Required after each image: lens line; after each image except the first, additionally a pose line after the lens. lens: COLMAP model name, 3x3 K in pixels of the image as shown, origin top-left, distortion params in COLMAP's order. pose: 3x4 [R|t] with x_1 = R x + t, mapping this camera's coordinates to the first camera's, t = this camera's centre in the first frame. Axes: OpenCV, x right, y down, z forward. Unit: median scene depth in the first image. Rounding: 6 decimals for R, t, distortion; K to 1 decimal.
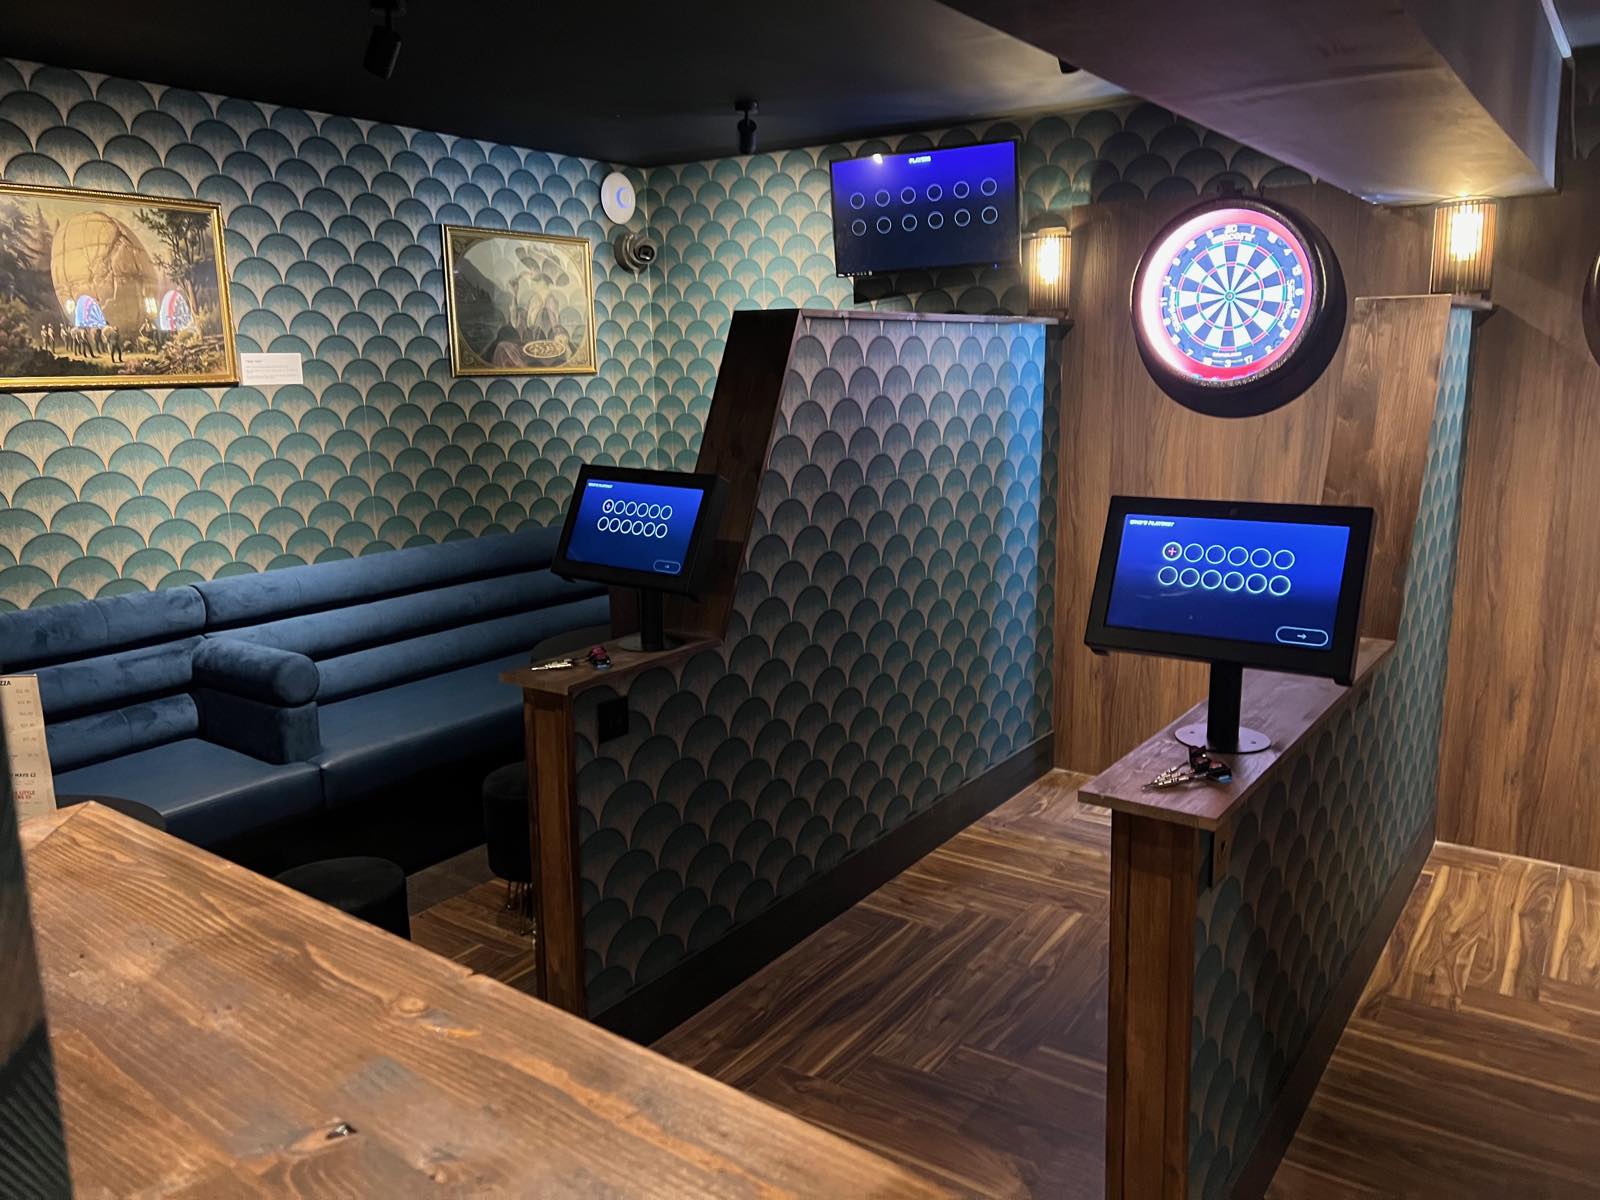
lens RADIAL K [[1200.7, 0, 800.0], [0, 1200.7, 600.0], [0, 0, 1]] dist [0.042091, -0.064175]
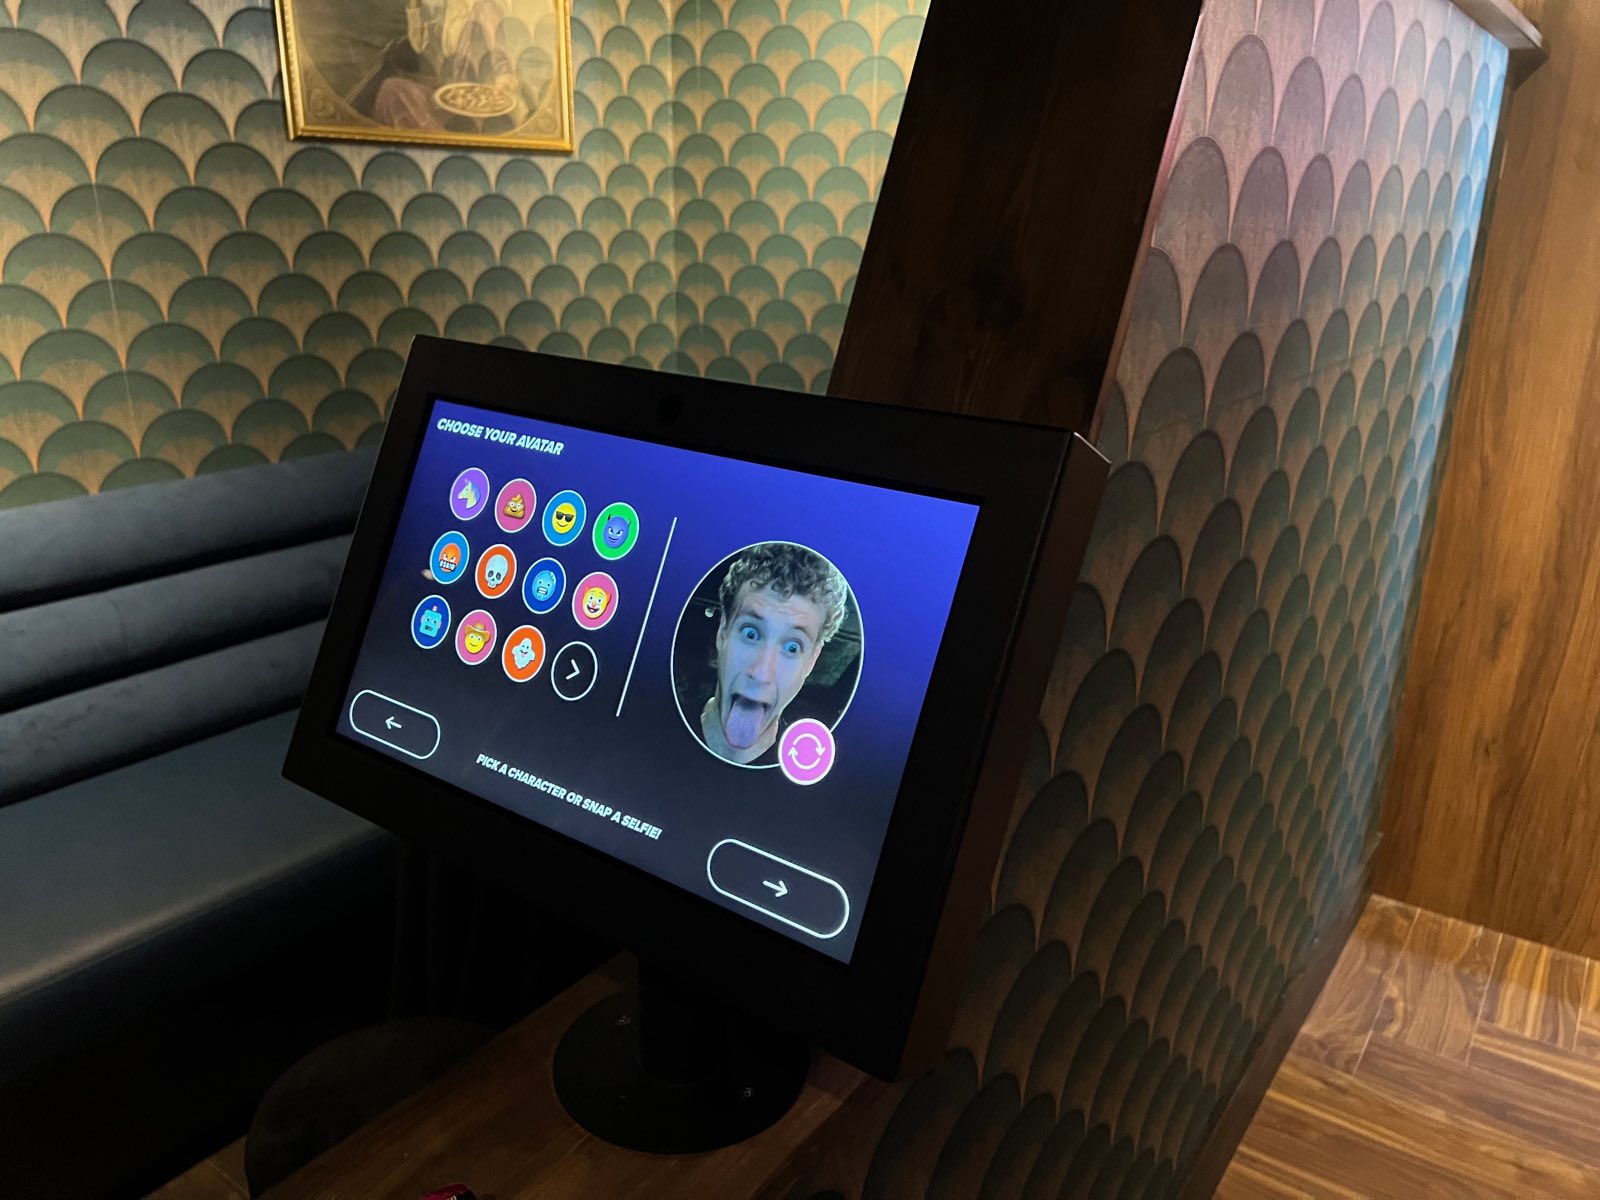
lens RADIAL K [[1210.0, 0, 782.6], [0, 1210.0, 620.7], [0, 0, 1]] dist [-0.007237, -0.003585]
pose [[0.999362, 0.033433, -0.012568, -0.077266], [-0.031460, 0.990553, 0.133477, -0.068027], [0.016912, -0.132996, 0.990972, 0.565635]]
